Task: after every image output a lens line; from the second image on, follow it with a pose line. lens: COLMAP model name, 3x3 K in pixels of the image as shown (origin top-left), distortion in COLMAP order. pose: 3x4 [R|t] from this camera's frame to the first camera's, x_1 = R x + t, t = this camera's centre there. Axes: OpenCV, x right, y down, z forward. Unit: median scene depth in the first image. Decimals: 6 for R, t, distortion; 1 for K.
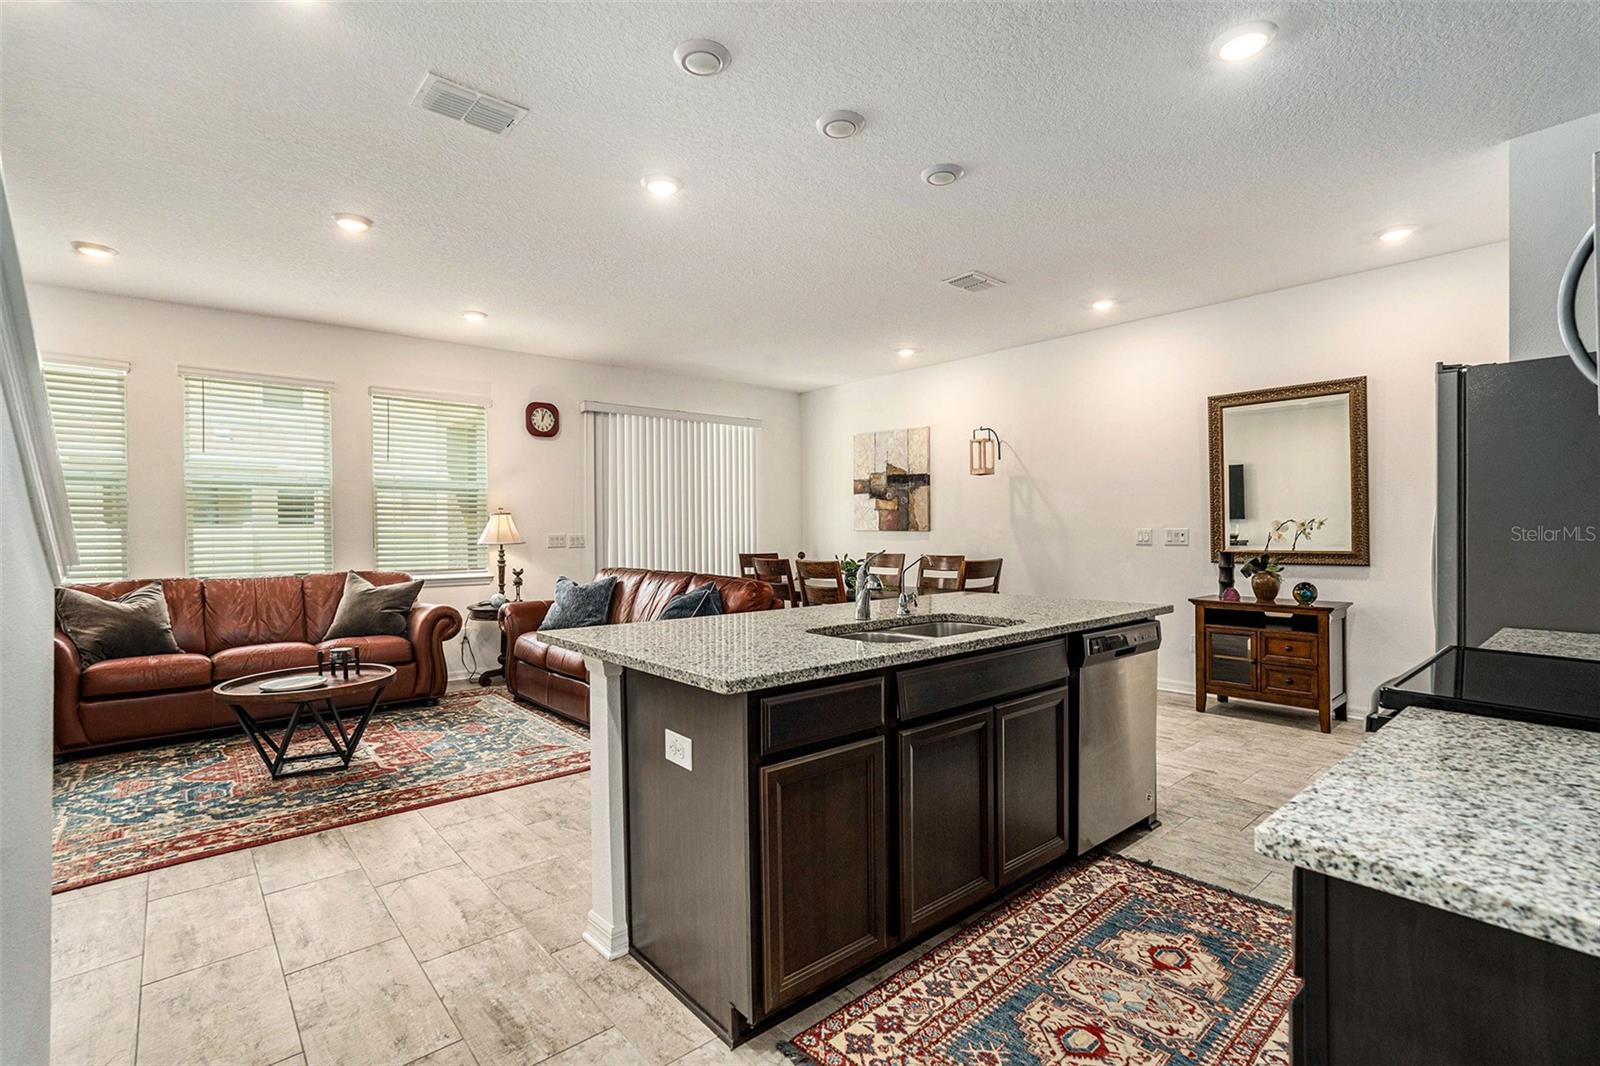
lens RADIAL K [[735.9, 0, 788.2], [0, 735.9, 531.2], [0, 0, 1]] dist [-0.038253, 0.014388]
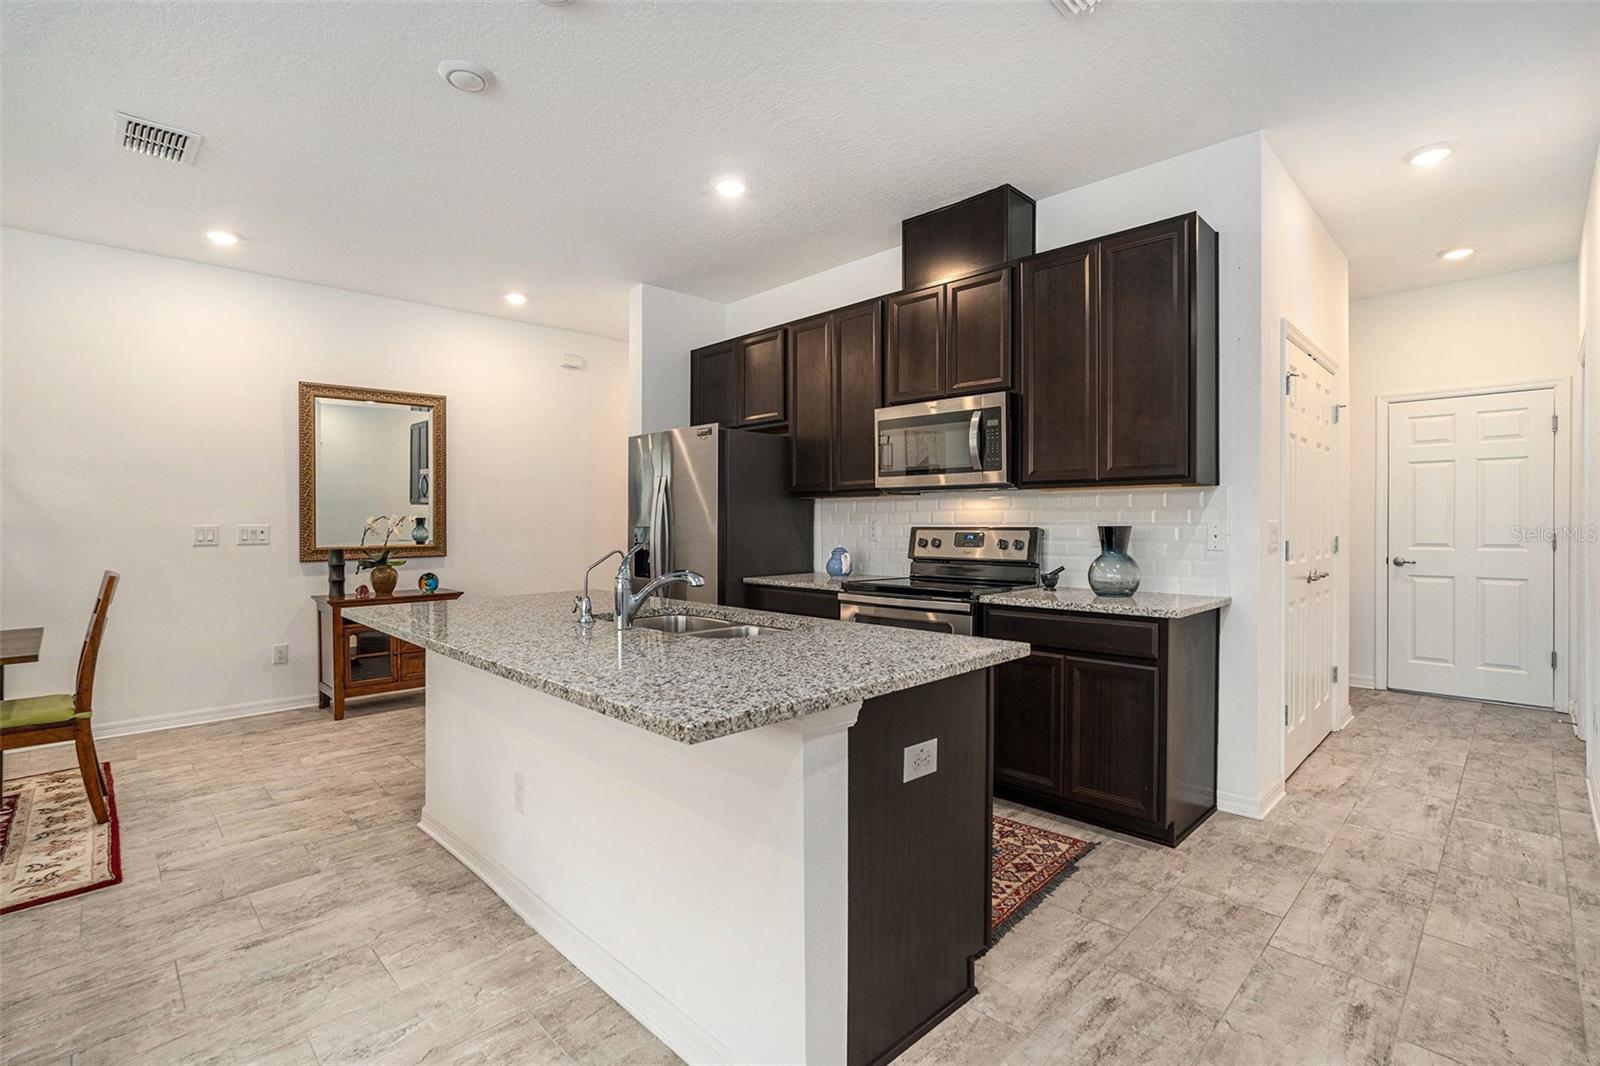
lens RADIAL K [[735.9, 0, 801.4], [0, 735.9, 520.2], [0, 0, 1]] dist [-0.038253, 0.014388]
pose [[-0.077230, 0.008506, 0.996977, -0.380530], [0.008066, 0.999936, -0.007907, 0.002627], [-0.996981, 0.007431, -0.077294, 0.443411]]
